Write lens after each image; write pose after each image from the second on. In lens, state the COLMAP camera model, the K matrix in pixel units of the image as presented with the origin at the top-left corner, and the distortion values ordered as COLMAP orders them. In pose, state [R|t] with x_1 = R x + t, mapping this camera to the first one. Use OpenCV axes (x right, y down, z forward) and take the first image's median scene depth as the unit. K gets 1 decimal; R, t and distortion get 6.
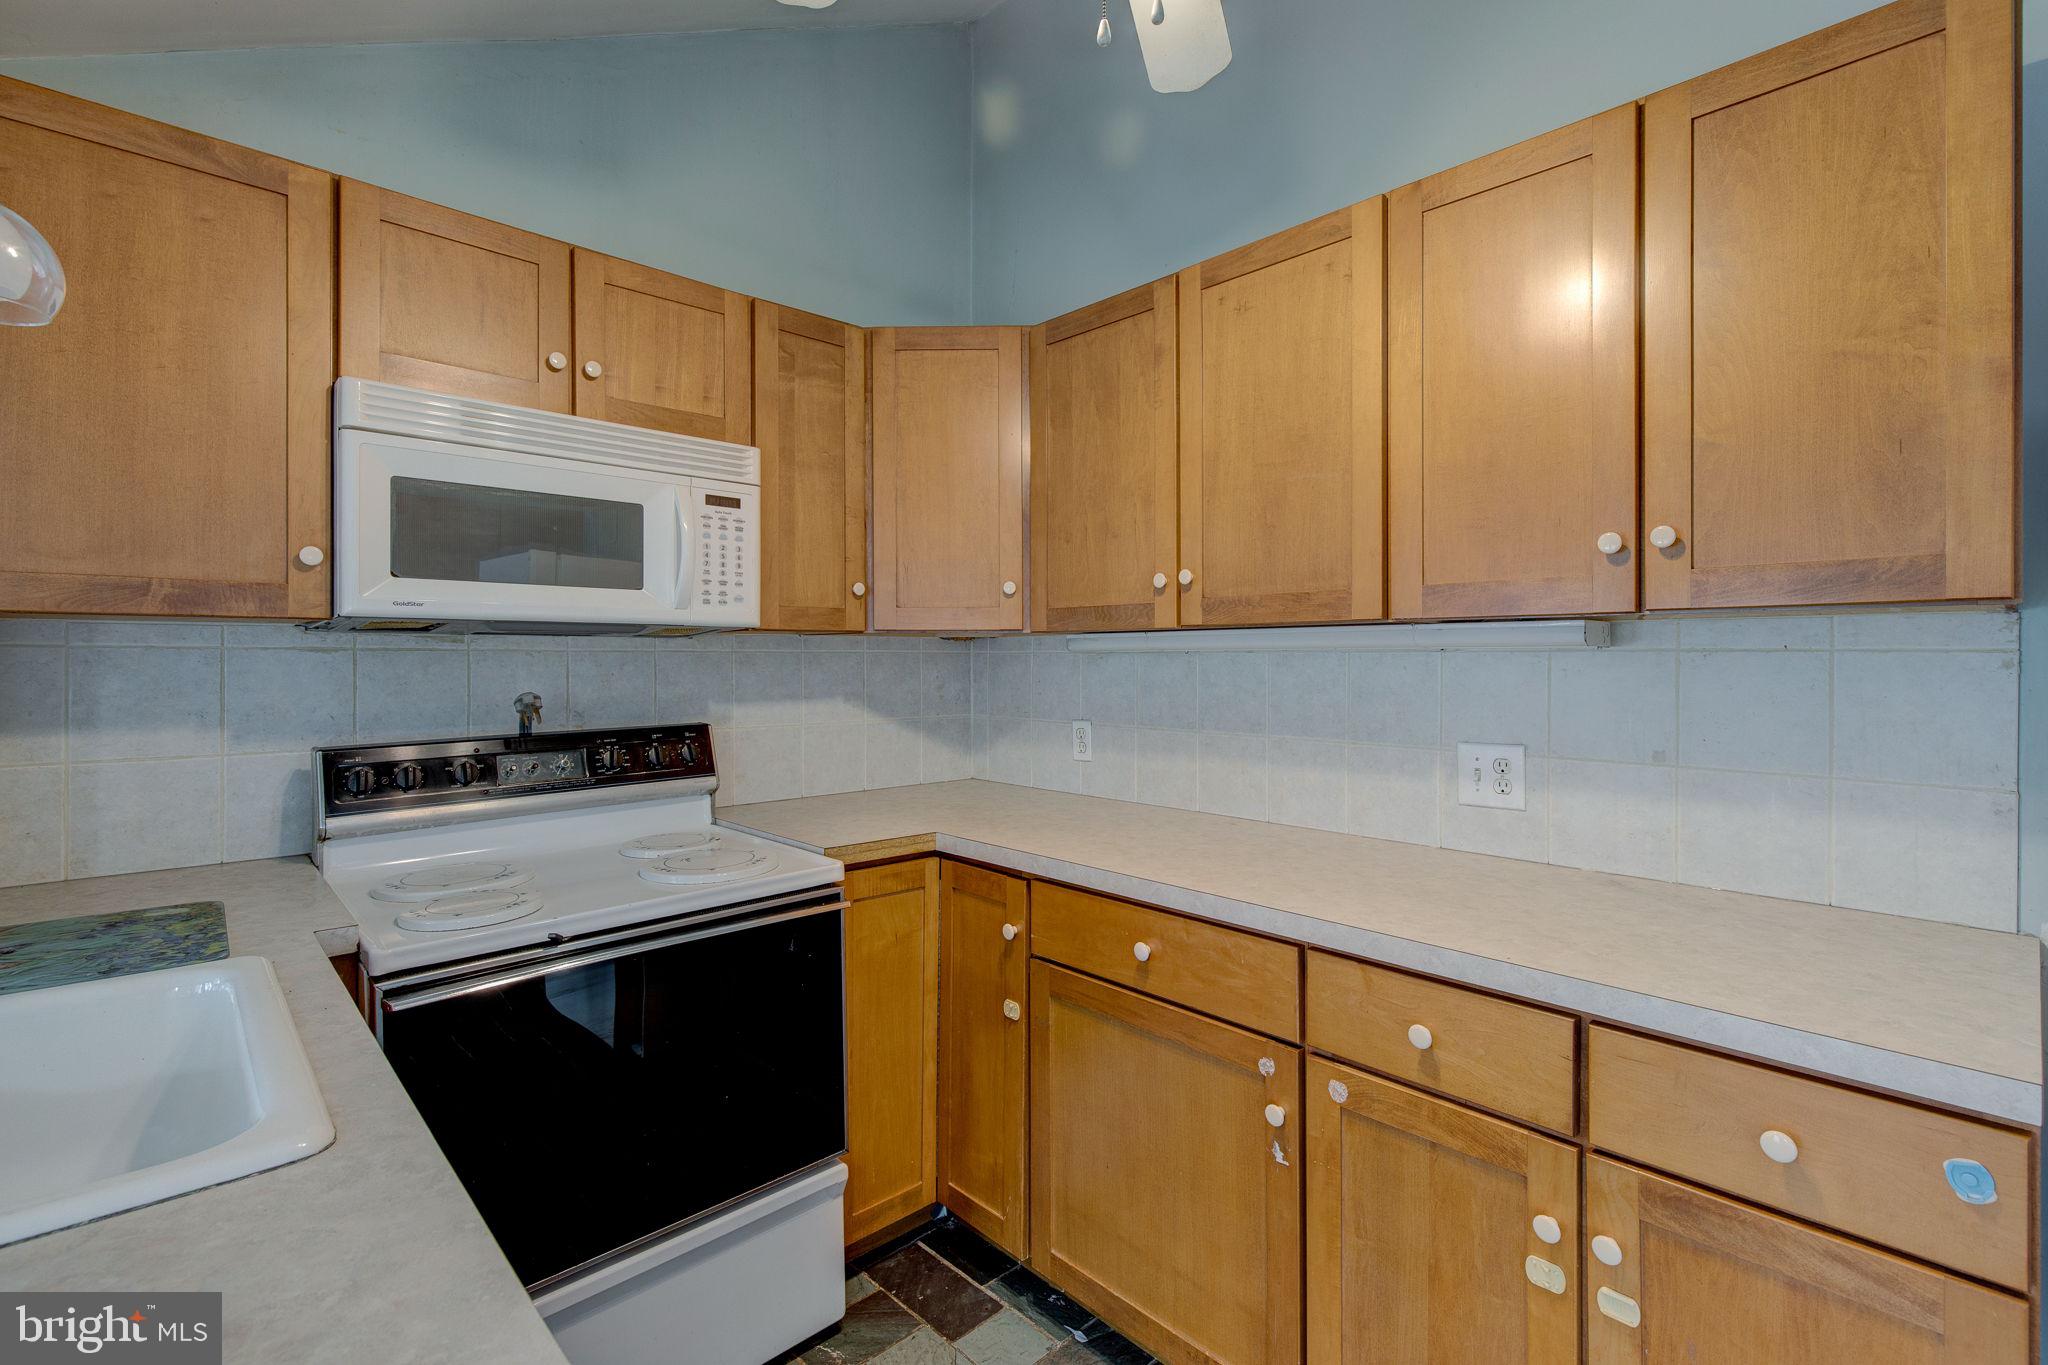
lens RADIAL K [[939.7, 0, 1029.1], [0, 939.7, 658.4], [0, 0, 1]] dist [0.005298, 0.000295]
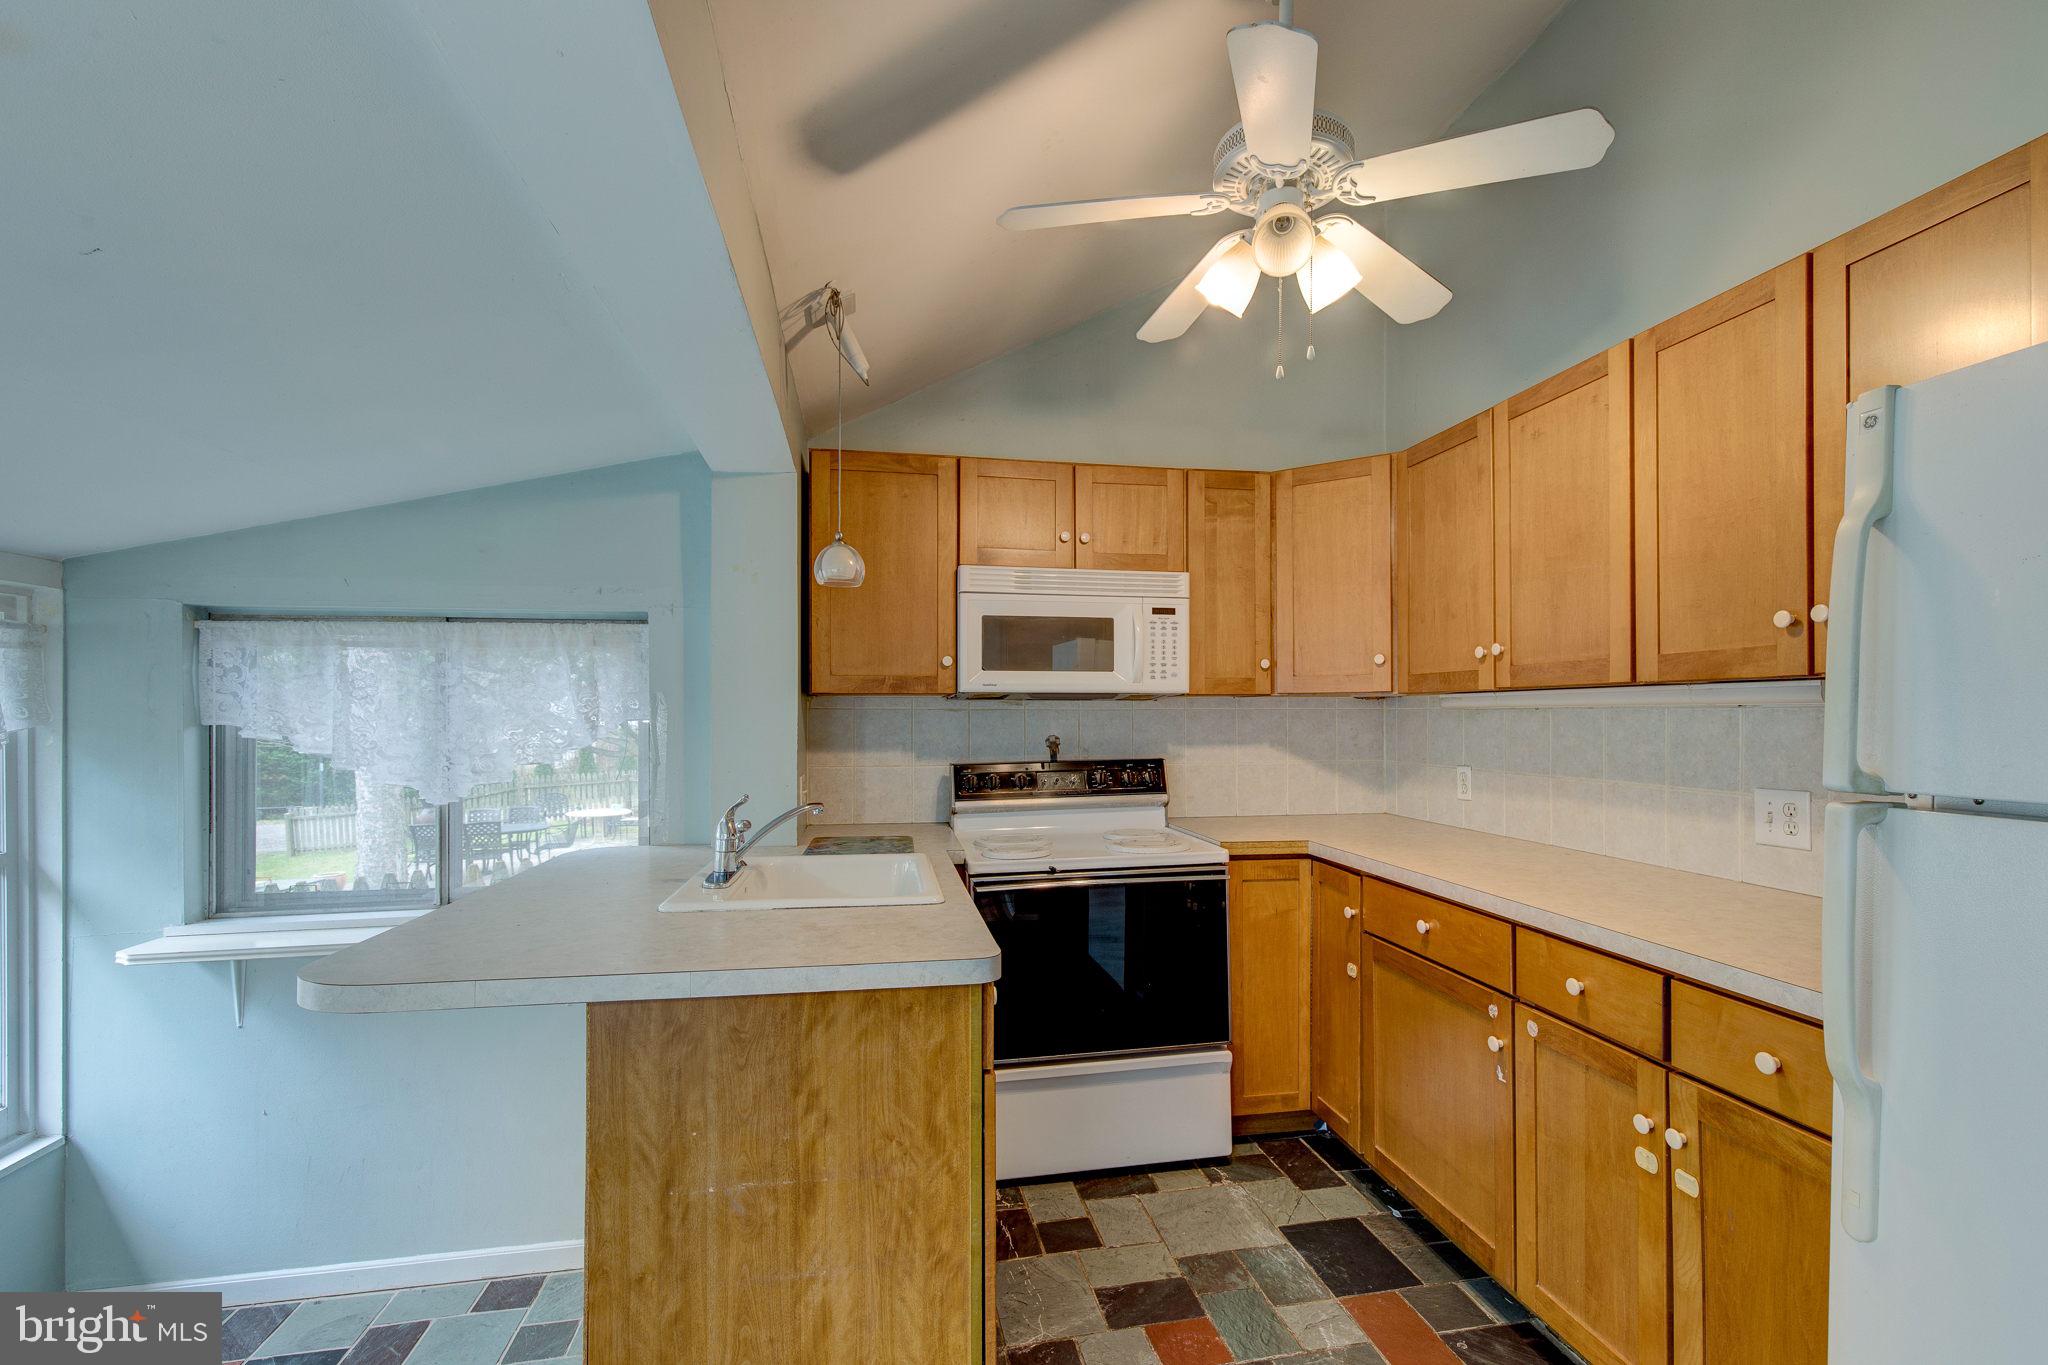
lens RADIAL K [[939.7, 0, 1043.7], [0, 939.7, 710.3], [0, 0, 1]] dist [0.005298, 0.000295]
pose [[0.842834, -0.003771, -0.538160, 0.356811], [0.002158, 0.999991, -0.003628, -0.001711], [0.538169, 0.001896, 0.842835, -0.417390]]
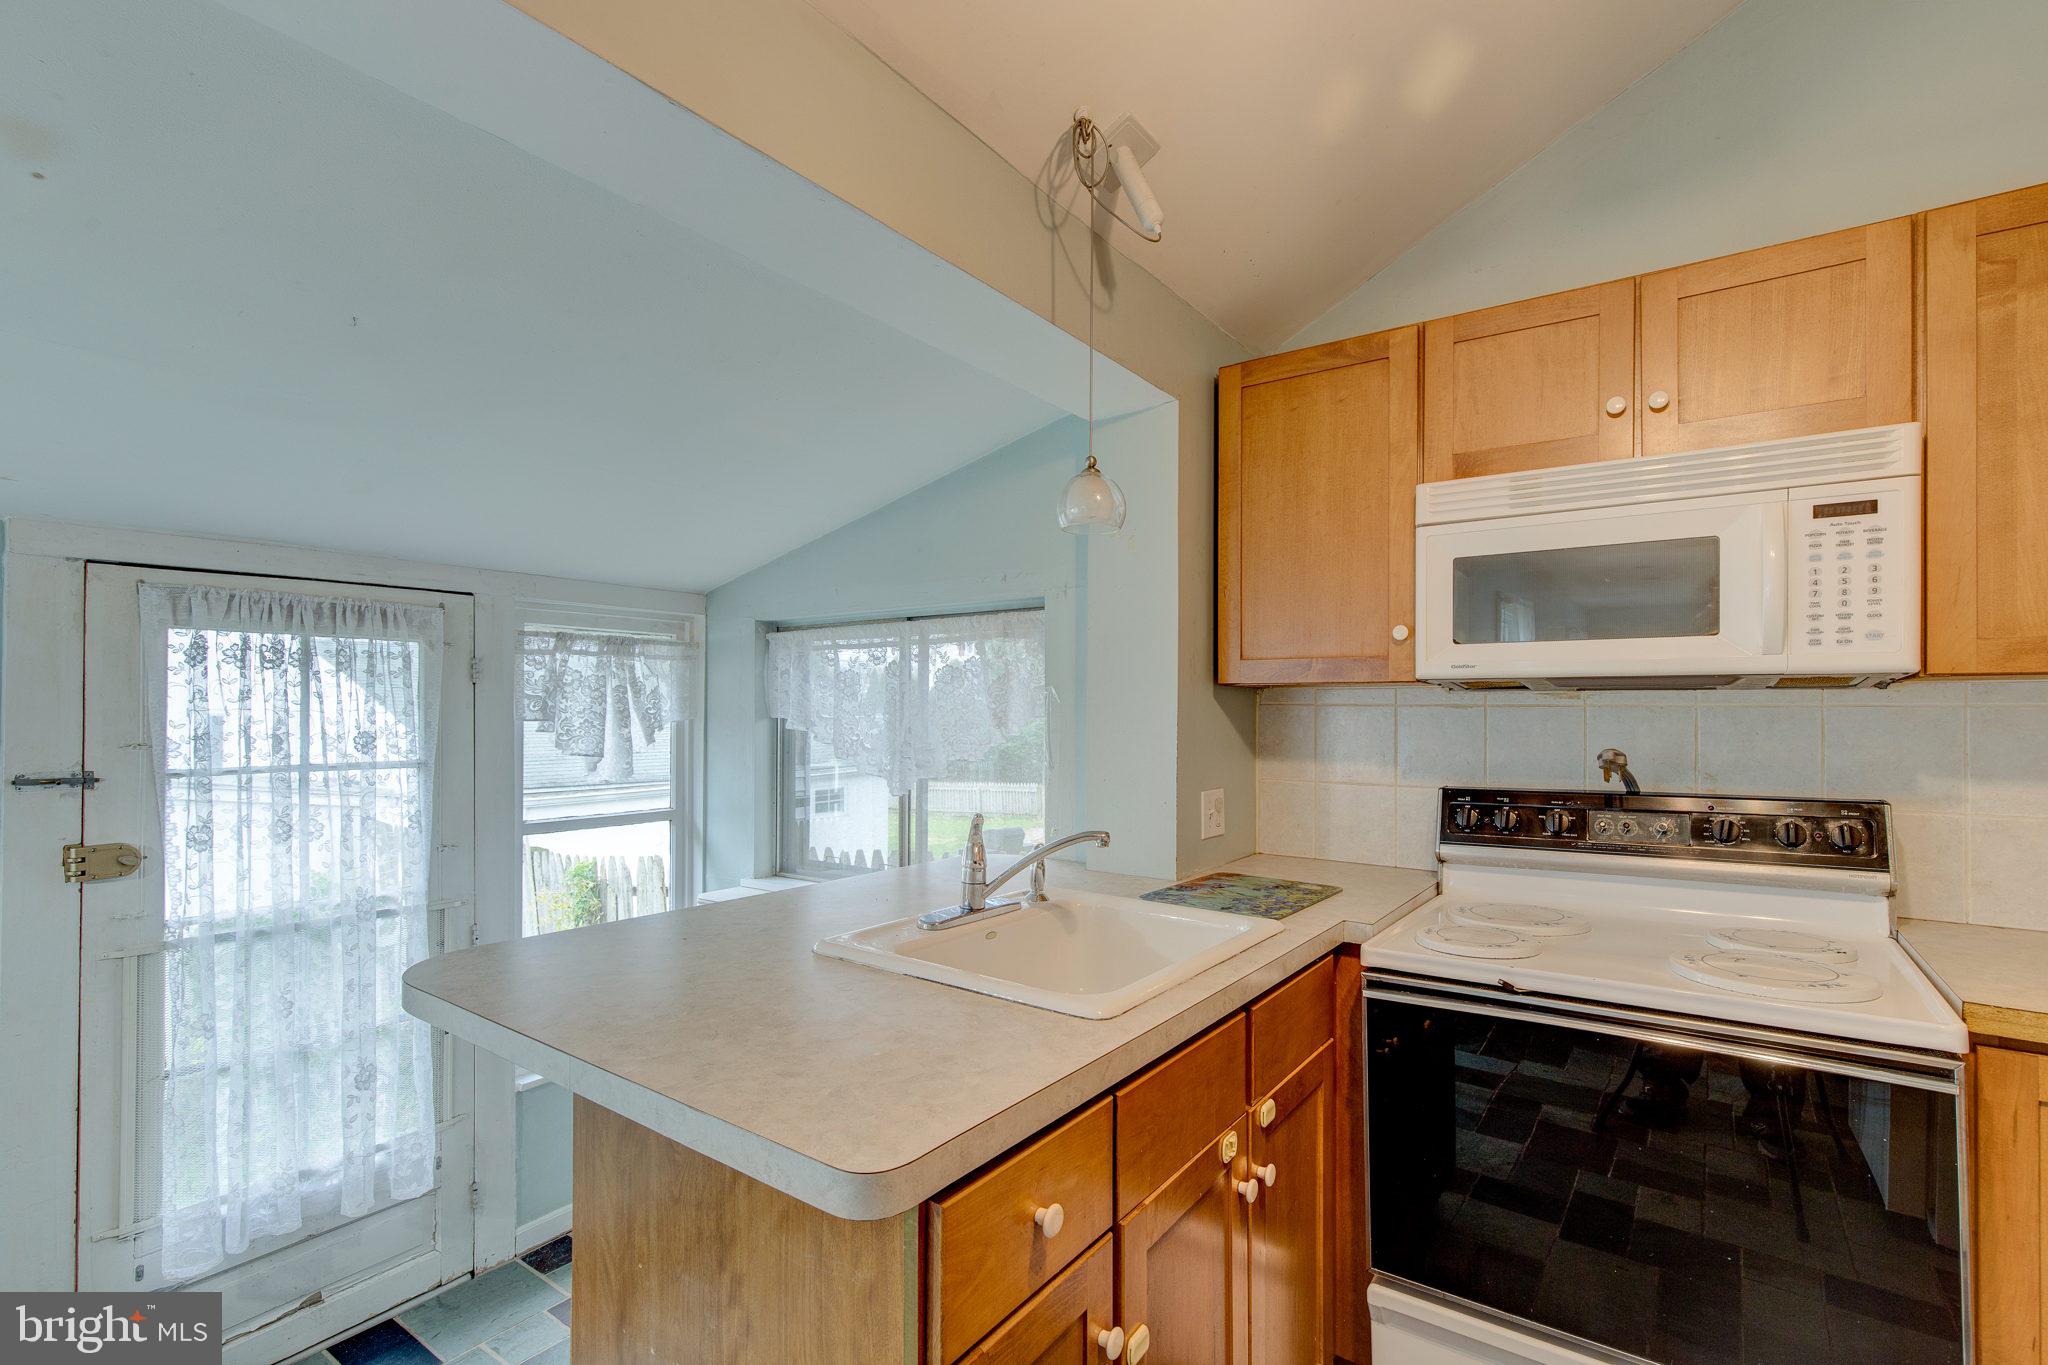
lens RADIAL K [[939.7, 0, 1029.0], [0, 939.7, 701.7], [0, 0, 1]] dist [0.005298, 0.000295]
pose [[0.194509, -0.007391, -0.980873, 0.321533], [-0.001996, 0.999967, -0.007930, -0.004074], [0.980899, 0.003500, 0.194488, 0.222563]]
